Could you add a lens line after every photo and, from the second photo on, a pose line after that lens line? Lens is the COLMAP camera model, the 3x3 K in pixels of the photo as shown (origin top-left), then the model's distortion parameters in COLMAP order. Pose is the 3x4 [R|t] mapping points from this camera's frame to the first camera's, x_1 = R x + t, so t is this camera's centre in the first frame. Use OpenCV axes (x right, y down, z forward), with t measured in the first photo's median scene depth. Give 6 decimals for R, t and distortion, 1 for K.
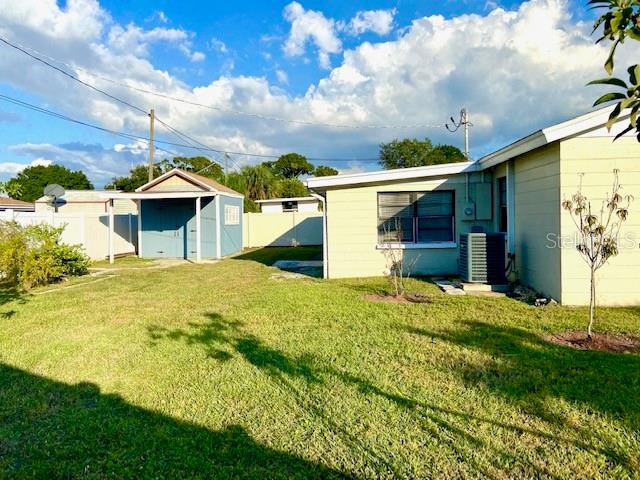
lens RADIAL K [[483.8, 0, 320.0], [0, 483.8, 240.0], [0, 0, 1]] dist [0.004642, 0.002626]
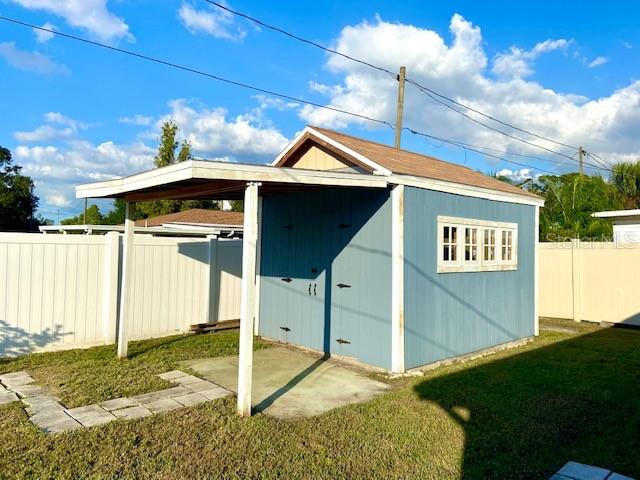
lens RADIAL K [[483.8, 0, 320.0], [0, 483.8, 240.0], [0, 0, 1]] dist [0.004642, 0.002626]
pose [[0.714685, -0.000269, -0.699446, -0.001415], [-0.048050, 0.997619, -0.049480, -0.005833], [0.697794, 0.068971, 0.712970, 0.123223]]
